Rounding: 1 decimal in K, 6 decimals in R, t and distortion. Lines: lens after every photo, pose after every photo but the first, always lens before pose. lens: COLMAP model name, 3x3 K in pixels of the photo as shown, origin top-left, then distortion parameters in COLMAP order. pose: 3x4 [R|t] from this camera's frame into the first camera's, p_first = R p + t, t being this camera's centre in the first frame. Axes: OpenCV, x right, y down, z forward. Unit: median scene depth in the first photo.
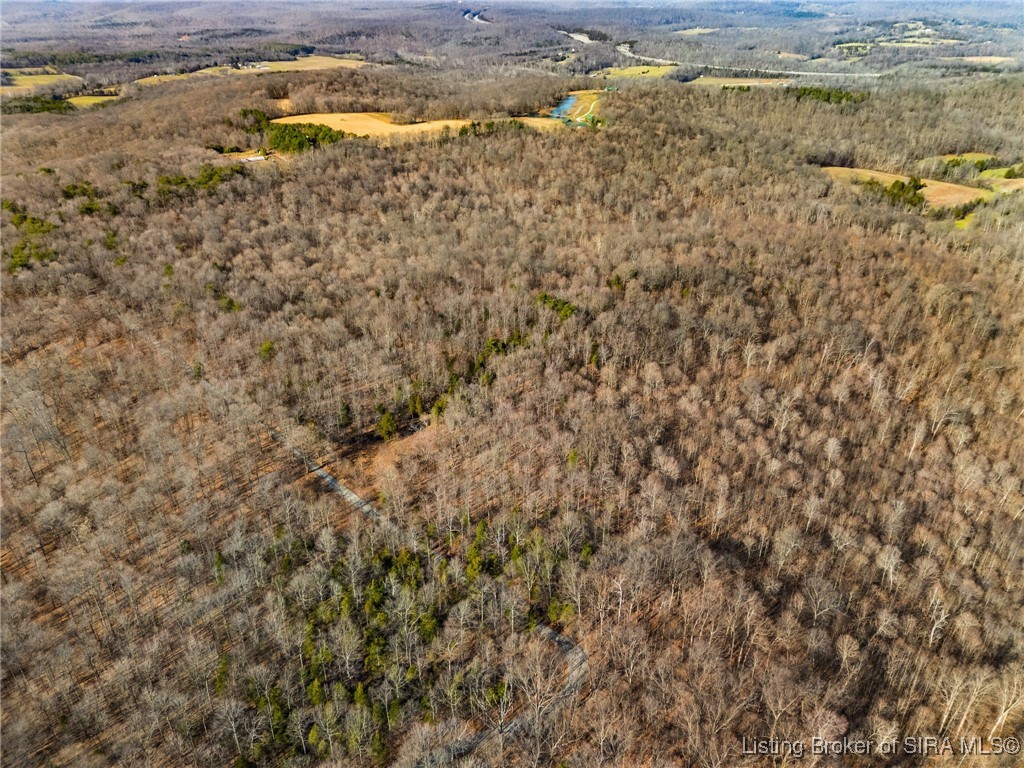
lens RADIAL K [[747.8, 0, 512.0], [0, 747.8, 384.0], [0, 0, 1]] dist [0.071655, -0.052690]
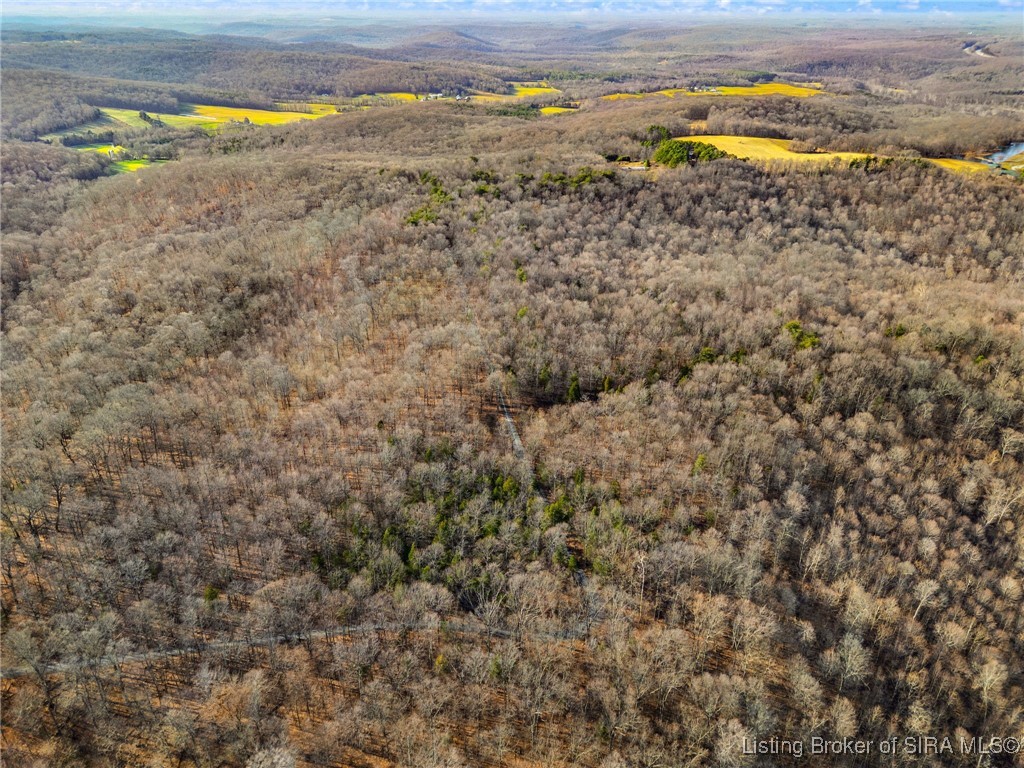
lens RADIAL K [[743.9, 0, 506.7], [0, 743.9, 382.0], [0, 0, 1]] dist [0.057531, -0.047904]
pose [[0.835438, 0.255530, -0.486567, 0.050746], [-0.269327, 0.962096, 0.042828, 0.003145], [0.479068, 0.095266, 0.872593, -0.006917]]
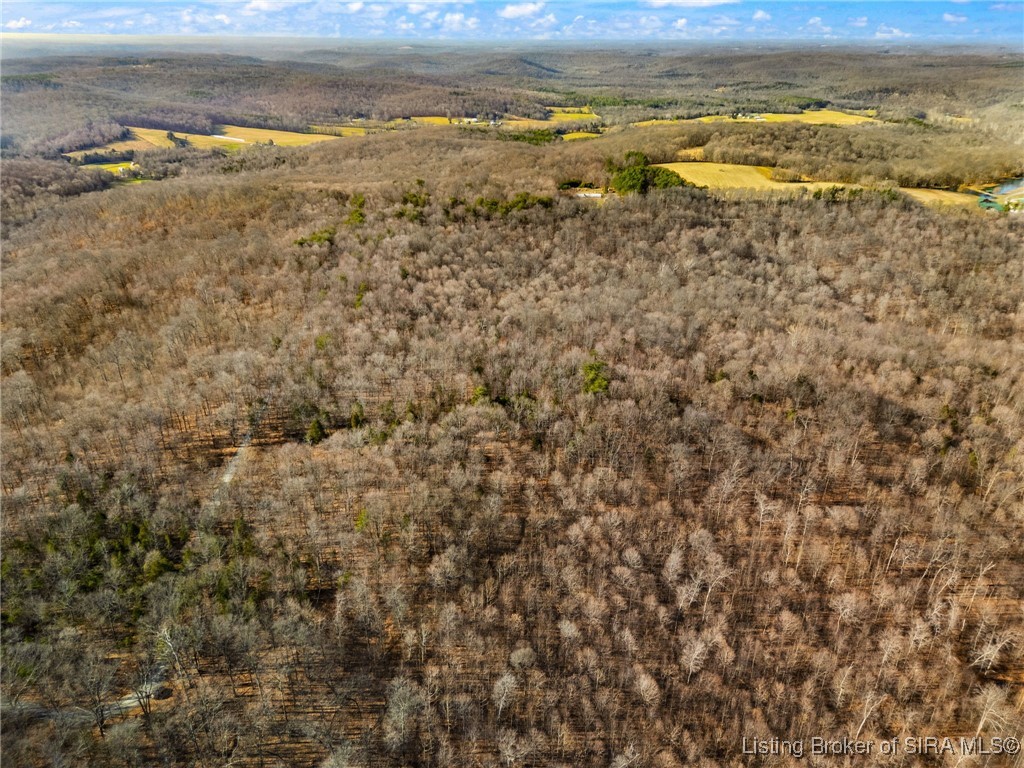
lens RADIAL K [[742.7, 0, 510.8], [0, 742.7, 381.4], [0, 0, 1]] dist [0.085122, -0.078163]
pose [[0.779254, 0.272158, -0.564530, 0.107145], [-0.305440, 0.951489, 0.037094, -0.023073], [0.547239, 0.143524, 0.824579, 0.047168]]
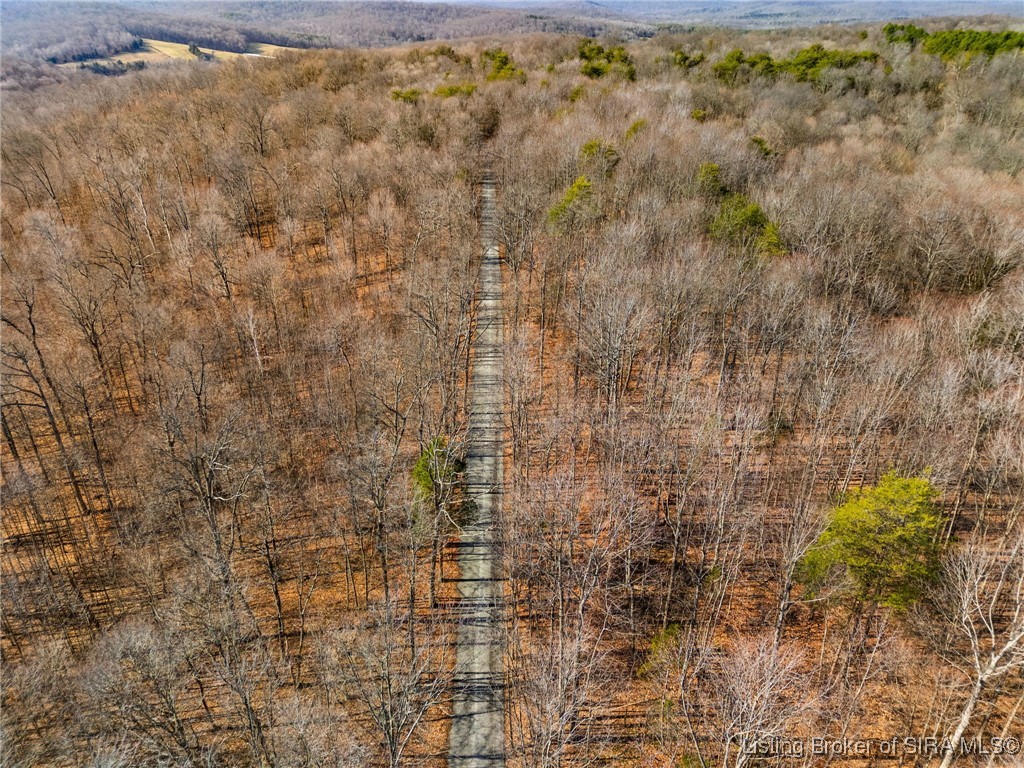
lens RADIAL K [[747.8, 0, 512.0], [0, 747.8, 384.0], [0, 0, 1]] dist [0.071655, -0.052690]
pose [[0.744156, 0.318363, -0.587262, -0.059984], [-0.327018, 0.940200, 0.095310, -0.012393], [0.582487, 0.121120, 0.803766, 0.169376]]
